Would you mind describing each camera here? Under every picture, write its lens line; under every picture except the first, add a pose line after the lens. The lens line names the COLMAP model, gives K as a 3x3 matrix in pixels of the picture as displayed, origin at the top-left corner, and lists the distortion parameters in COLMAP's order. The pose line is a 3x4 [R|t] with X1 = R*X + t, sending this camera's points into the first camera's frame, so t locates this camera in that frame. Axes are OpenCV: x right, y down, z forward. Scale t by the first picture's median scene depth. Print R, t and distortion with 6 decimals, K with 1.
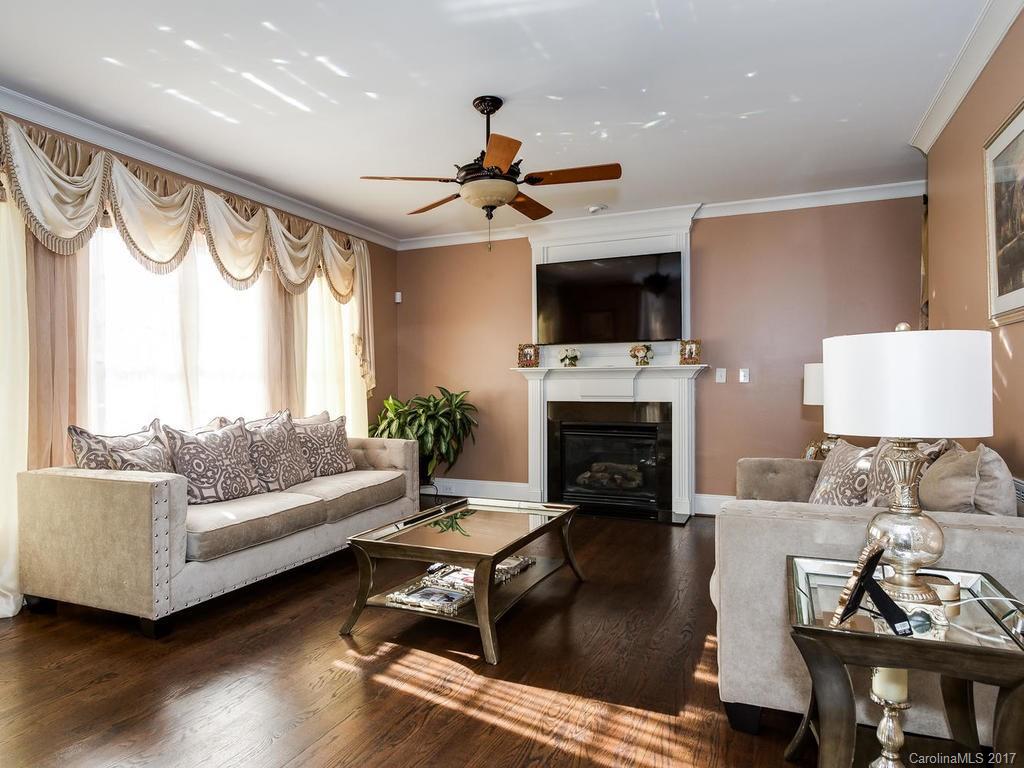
lens RADIAL K [[593.2, 0, 510.7], [0, 593.2, 389.3], [0, 0, 1]] dist [0.001240, -0.000518]
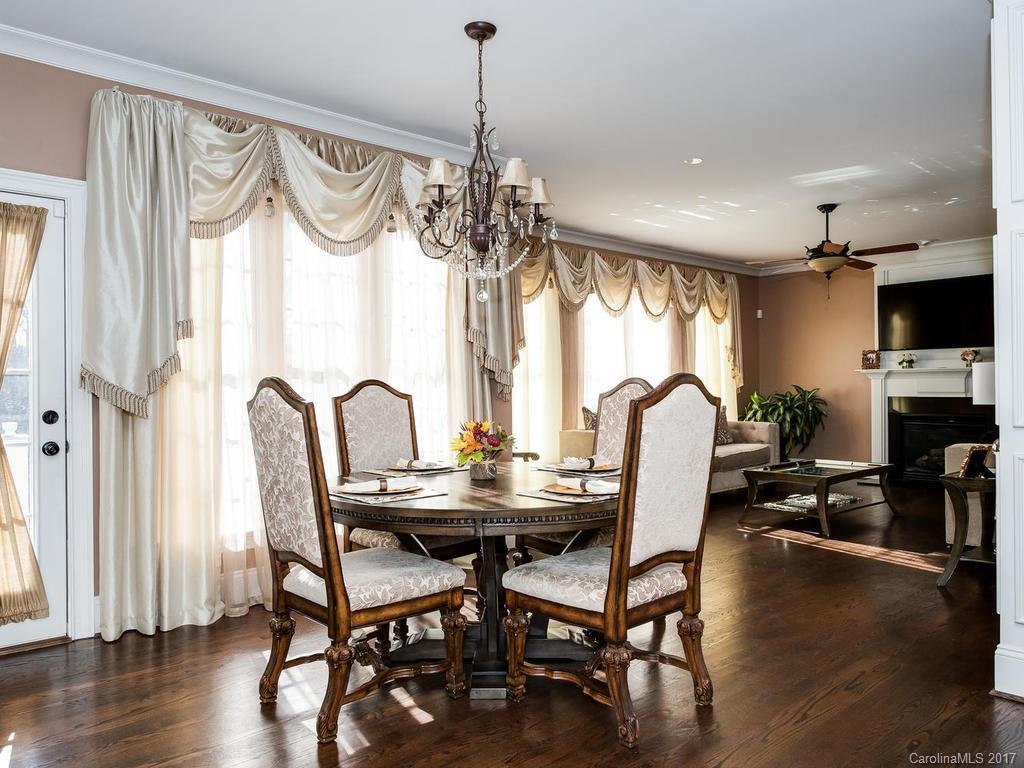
lens RADIAL K [[715.5, 0, 530.7], [0, 715.5, 384.8], [0, 0, 1]] dist [0.002599, -0.001883]
pose [[0.891543, -0.003305, -0.452924, 0.076189], [-0.000327, 0.999968, -0.007940, 0.007857], [0.452936, 0.007227, 0.891514, -0.678266]]
